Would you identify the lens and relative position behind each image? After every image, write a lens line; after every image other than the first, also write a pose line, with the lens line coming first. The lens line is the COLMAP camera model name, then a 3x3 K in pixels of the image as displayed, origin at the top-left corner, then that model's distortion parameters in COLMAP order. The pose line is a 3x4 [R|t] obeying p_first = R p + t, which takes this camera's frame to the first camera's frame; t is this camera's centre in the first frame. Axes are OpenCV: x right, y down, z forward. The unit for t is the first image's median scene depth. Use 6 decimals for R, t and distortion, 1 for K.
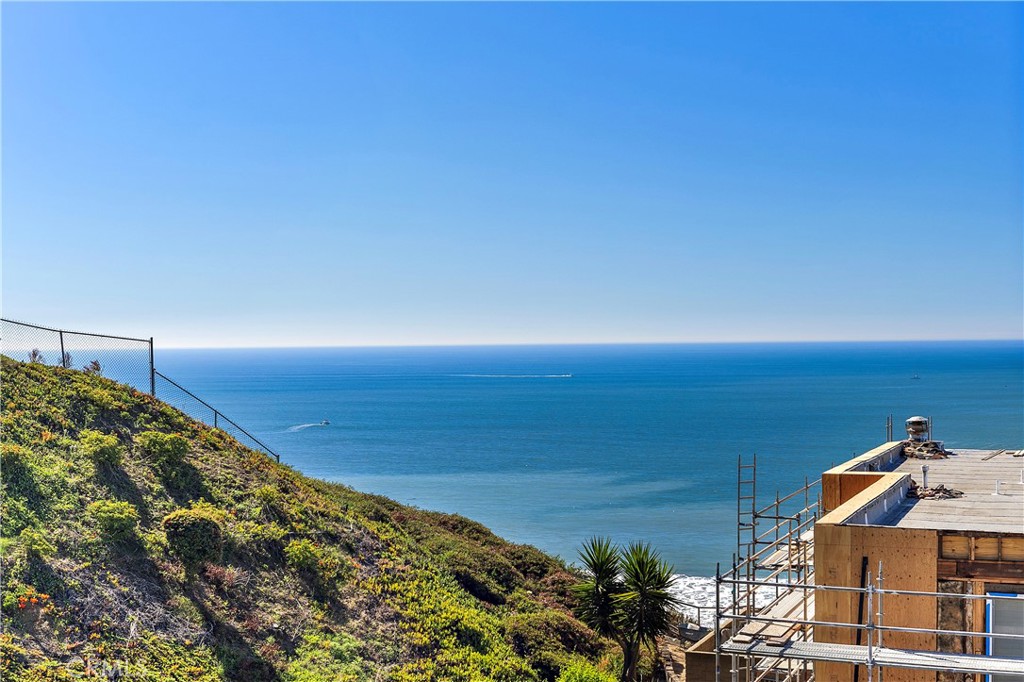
lens RADIAL K [[1360.1, 0, 510.1], [0, 1360.1, 331.9], [0, 0, 1]] dist [-0.068595, 0.000000]
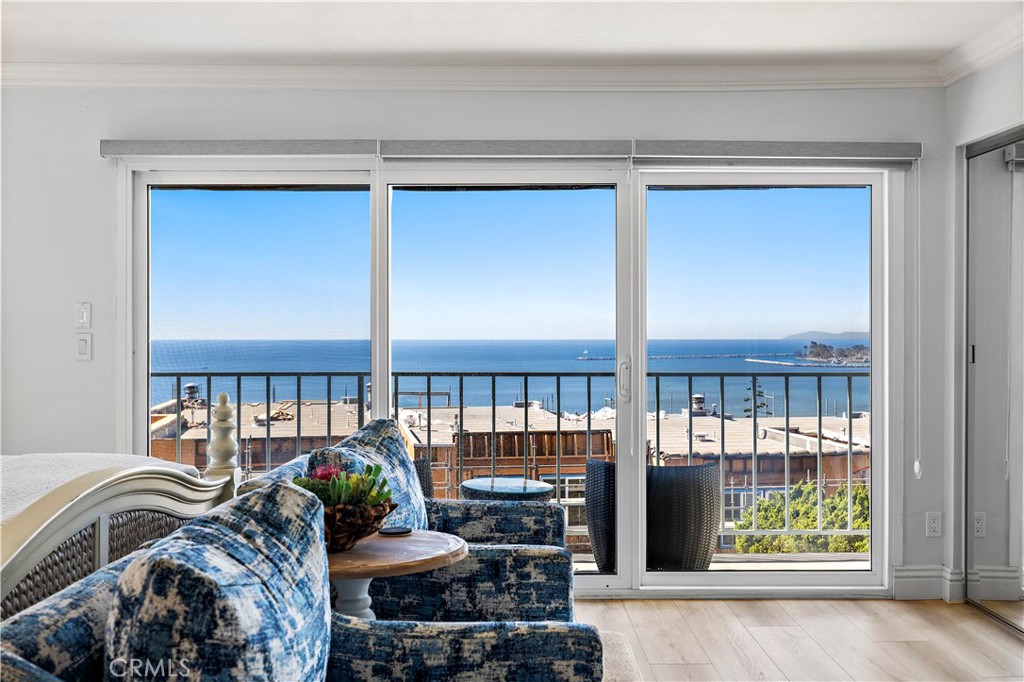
lens RADIAL K [[983.4, 0, 511.3], [0, 983.4, 337.2], [0, 0, 1]] dist [-0.002851, 0.000000]
pose [[0.827834, 0.007987, 0.560916, -0.045205], [-0.009364, 0.999956, -0.000418, 0.006417], [-0.560895, -0.004906, 0.827873, -0.209017]]
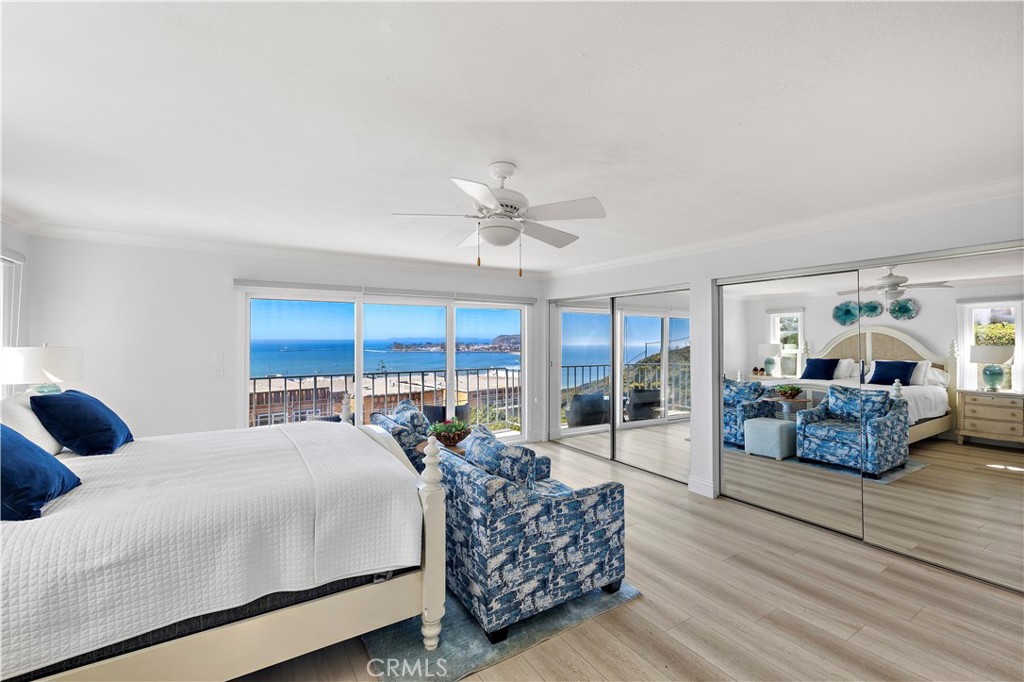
lens RADIAL K [[435.9, 0, 512.5], [0, 435.9, 342.9], [0, 0, 1]] dist [0.003957, 0.000054]
pose [[0.410828, 0.000981, 0.911712, -0.105872], [-0.007263, 0.999971, 0.002197, -0.002967], [-0.911684, -0.007524, 0.410823, -0.194247]]
